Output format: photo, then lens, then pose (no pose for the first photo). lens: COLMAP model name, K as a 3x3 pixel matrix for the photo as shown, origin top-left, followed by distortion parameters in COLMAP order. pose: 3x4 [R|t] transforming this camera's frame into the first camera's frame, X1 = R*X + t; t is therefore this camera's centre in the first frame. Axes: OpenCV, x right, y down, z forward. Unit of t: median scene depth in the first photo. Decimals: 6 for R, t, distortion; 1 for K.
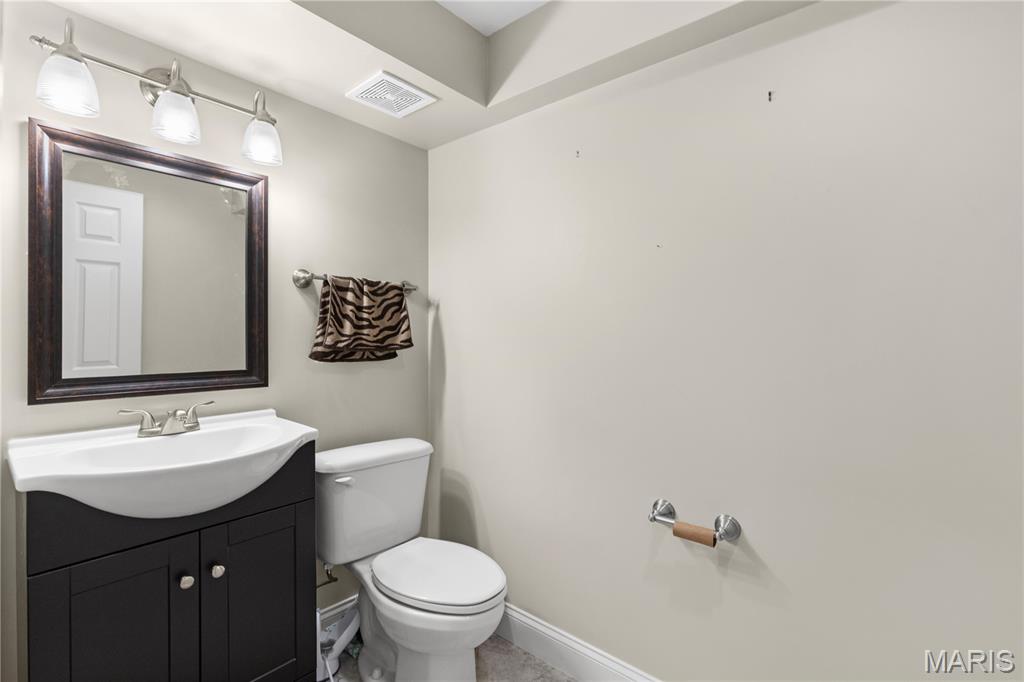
lens RADIAL K [[471.2, 0, 512.3], [0, 471.2, 340.4], [0, 0, 1]] dist [0.001225, 0.000058]
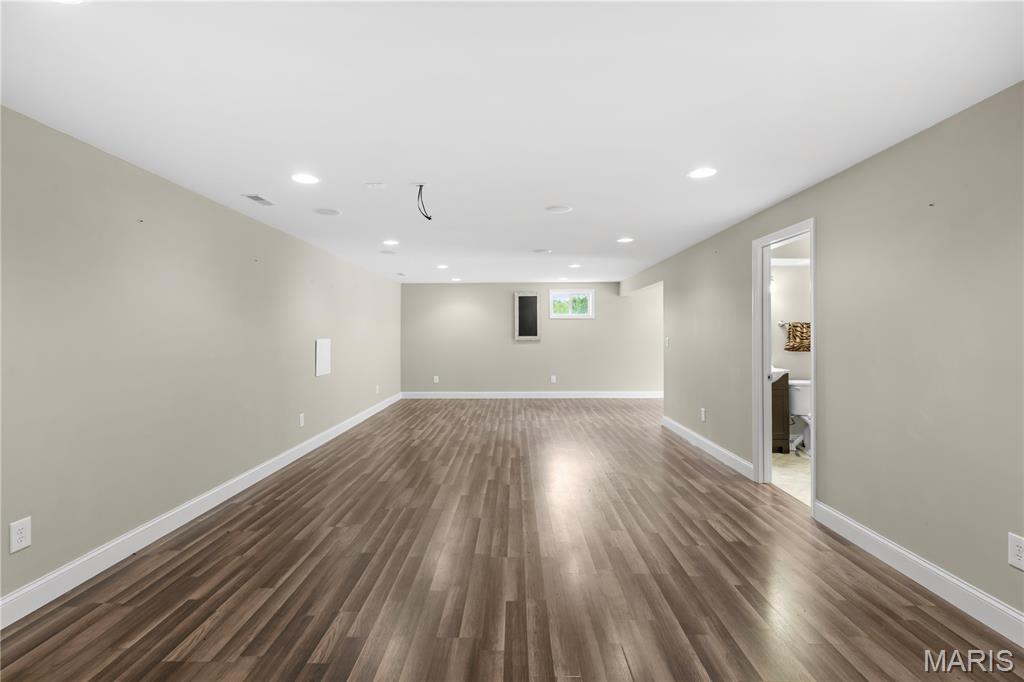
lens RADIAL K [[471.2, 0, 512.7], [0, 471.2, 336.2], [0, 0, 1]] dist [0.001225, 0.000058]
pose [[0.648771, -0.010951, -0.760905, 0.741653], [0.008936, 0.999937, -0.006772, -0.045030], [0.760931, -0.002406, 0.648828, -2.284190]]
